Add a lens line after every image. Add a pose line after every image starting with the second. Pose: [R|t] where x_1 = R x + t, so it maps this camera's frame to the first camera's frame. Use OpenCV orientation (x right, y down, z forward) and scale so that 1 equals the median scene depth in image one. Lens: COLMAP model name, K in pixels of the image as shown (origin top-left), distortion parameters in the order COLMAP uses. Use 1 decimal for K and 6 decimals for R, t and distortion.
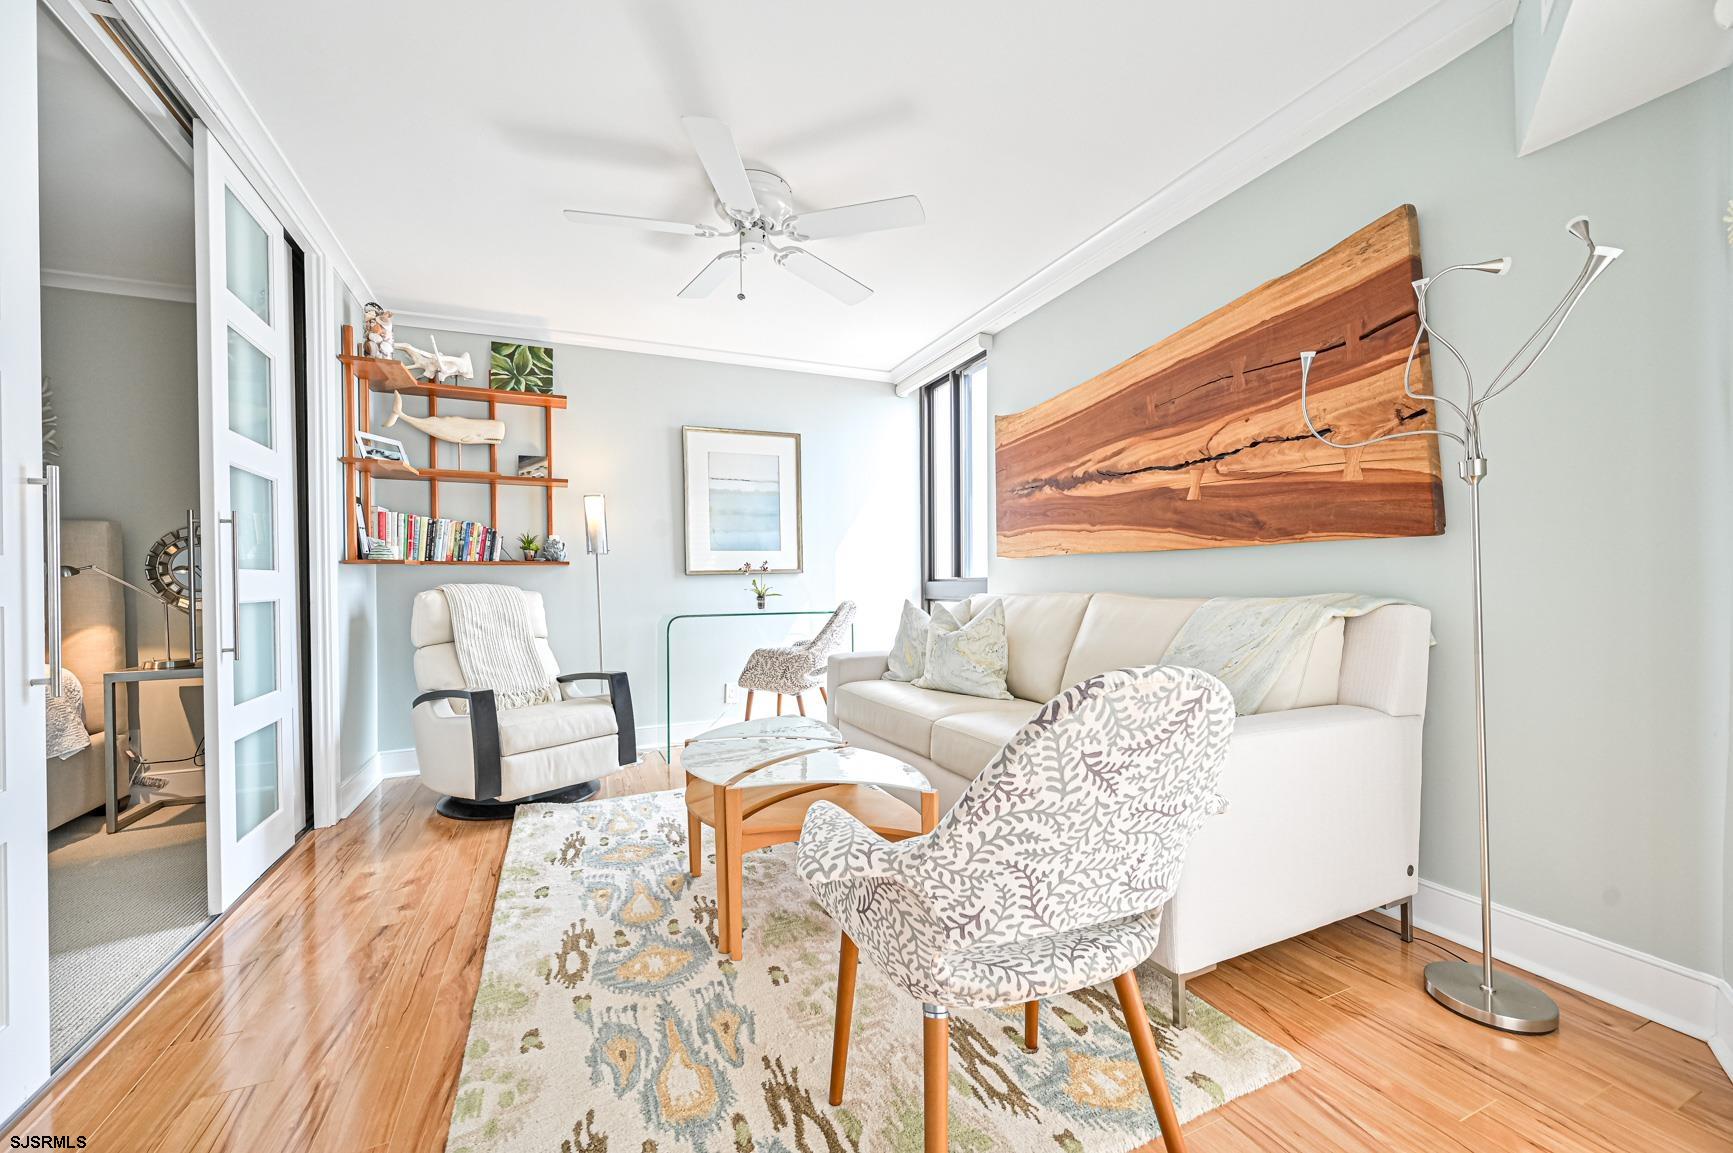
lens RADIAL K [[689.4, 0, 865.8], [0, 689.4, 581.4], [0, 0, 1]] dist [-0.001117, -0.000064]
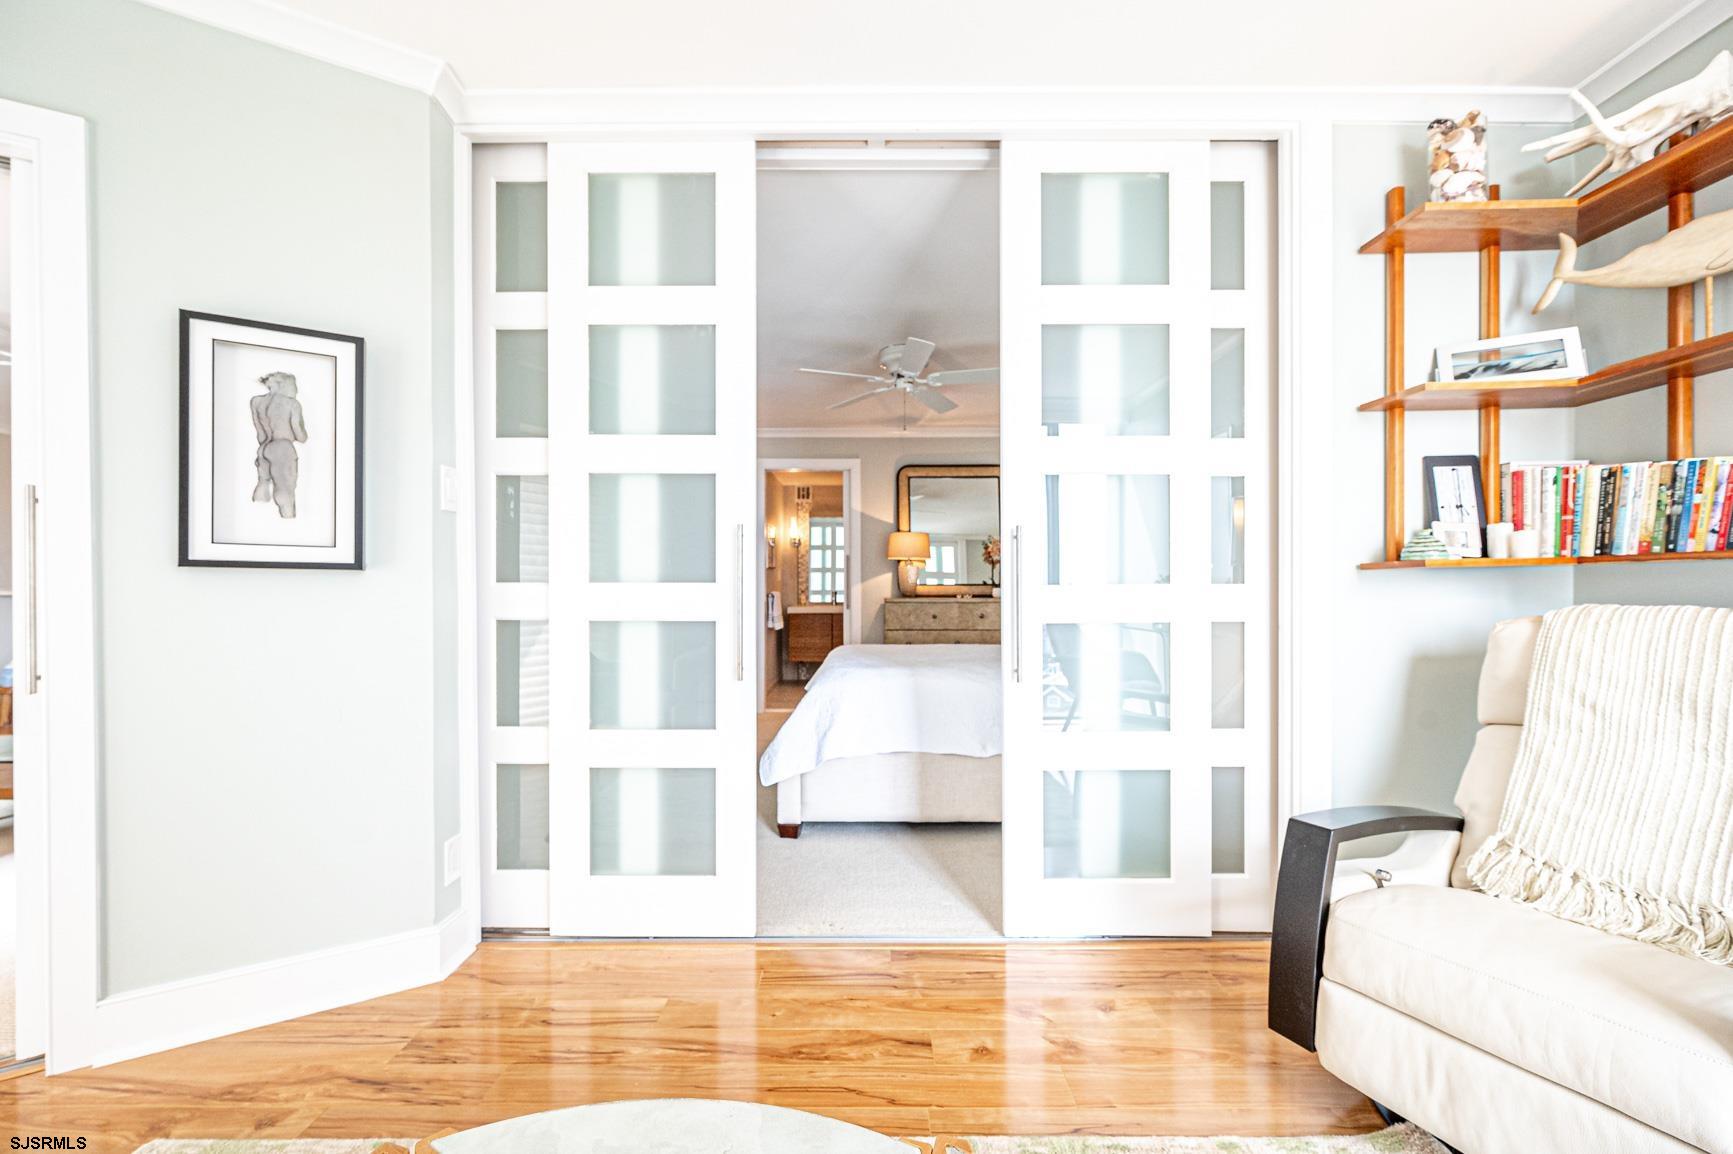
lens RADIAL K [[696.0, 0, 869.1], [0, 696.0, 584.3], [0, 0, 1]] dist [-0.000774, -0.000062]
pose [[-0.413918, 0.006634, -0.910290, 0.038960], [0.005135, 0.999975, 0.004953, -0.026329], [0.910300, -0.002625, -0.413941, 1.318756]]
